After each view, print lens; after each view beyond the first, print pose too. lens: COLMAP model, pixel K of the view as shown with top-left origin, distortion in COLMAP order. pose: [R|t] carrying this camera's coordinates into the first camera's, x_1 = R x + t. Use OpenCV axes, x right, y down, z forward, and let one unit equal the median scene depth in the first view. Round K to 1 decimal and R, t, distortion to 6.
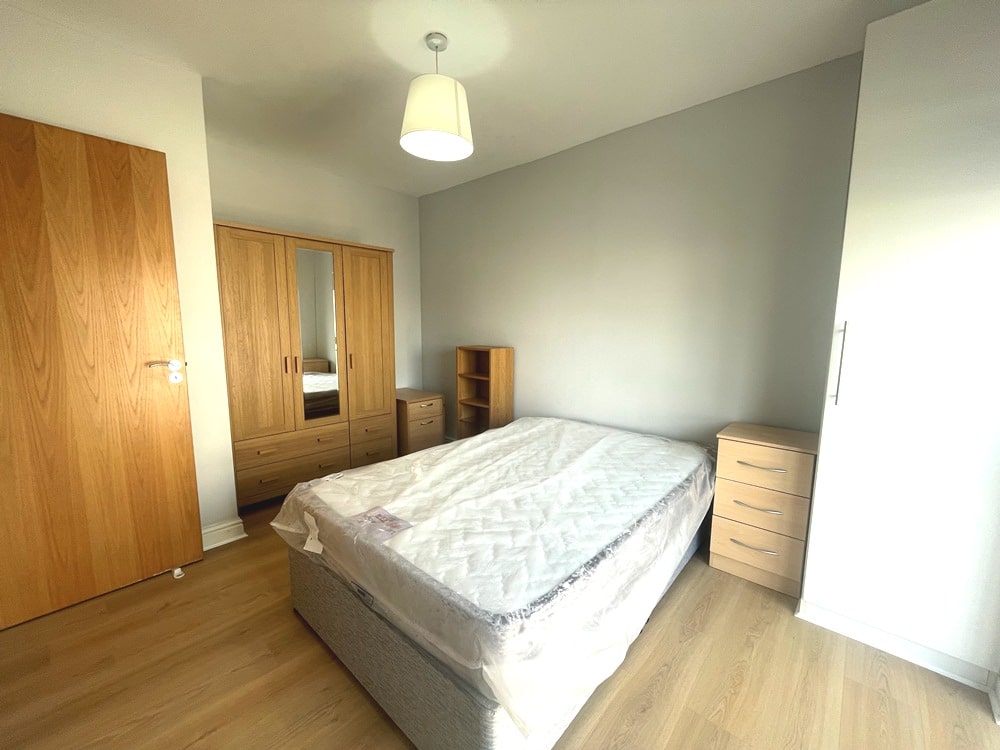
lens RADIAL K [[404.8, 0, 496.5], [0, 404.8, 375.0], [0, 0, 1]] dist [-0.002483, 0.000419]
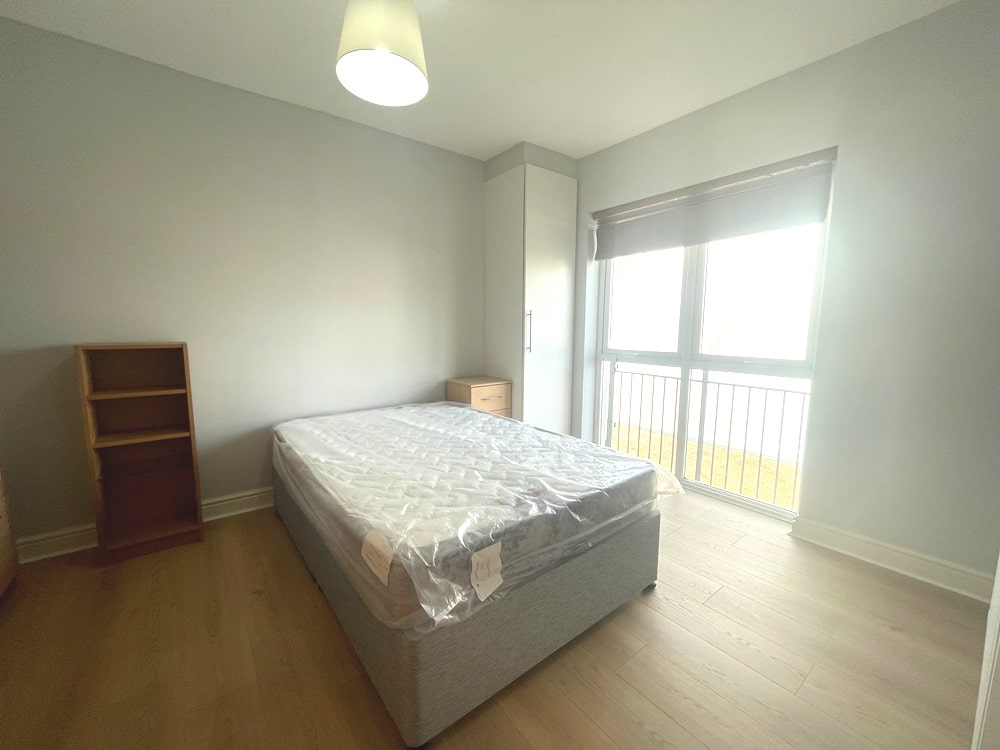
lens RADIAL K [[404.8, 0, 496.3], [0, 404.8, 375.9], [0, 0, 1]] dist [-0.002483, 0.000419]
pose [[0.178189, -0.130513, 0.975303, -1.055834], [0.124293, 0.986211, 0.109264, -0.046146], [-0.976115, 0.101753, 0.191954, 0.736507]]
